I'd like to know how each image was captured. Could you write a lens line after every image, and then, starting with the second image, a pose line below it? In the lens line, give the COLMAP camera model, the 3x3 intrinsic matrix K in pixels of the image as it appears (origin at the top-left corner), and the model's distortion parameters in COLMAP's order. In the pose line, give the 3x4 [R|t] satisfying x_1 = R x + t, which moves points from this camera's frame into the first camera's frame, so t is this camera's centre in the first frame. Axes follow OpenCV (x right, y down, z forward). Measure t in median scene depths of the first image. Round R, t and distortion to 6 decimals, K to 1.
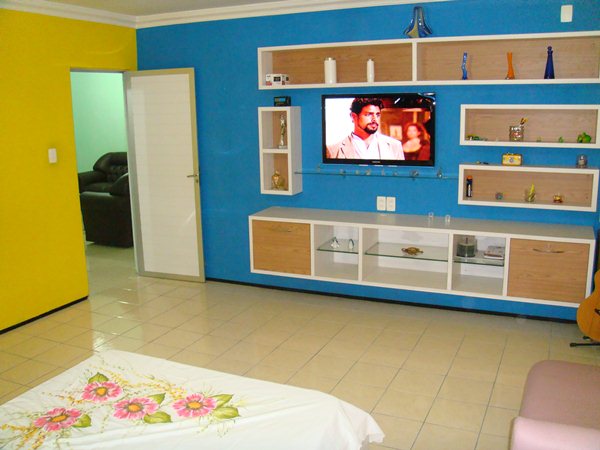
lens RADIAL K [[586.1, 0, 300.0], [0, 586.1, 225.0], [0, 0, 1]] dist [-0.180966, 0.139383]
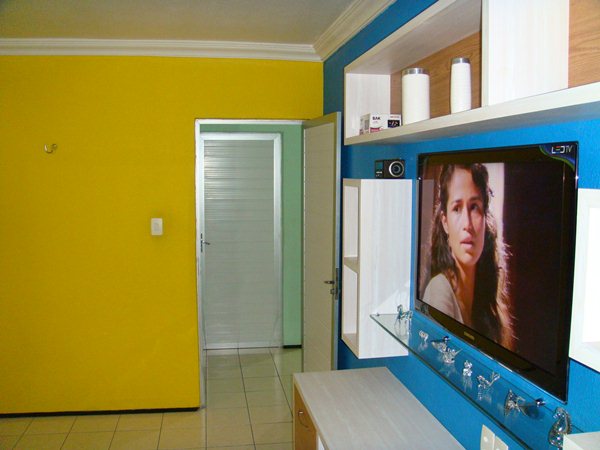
lens RADIAL K [[607.2, 0, 298.9], [0, 607.2, 264.7], [0, 0, 1]] dist [-0.072429, 0.002286]
pose [[0.544982, 0.146939, -0.825472, 0.418956], [-0.185643, 0.981235, 0.052103, -0.160762], [0.817638, 0.124848, 0.562034, 0.731515]]
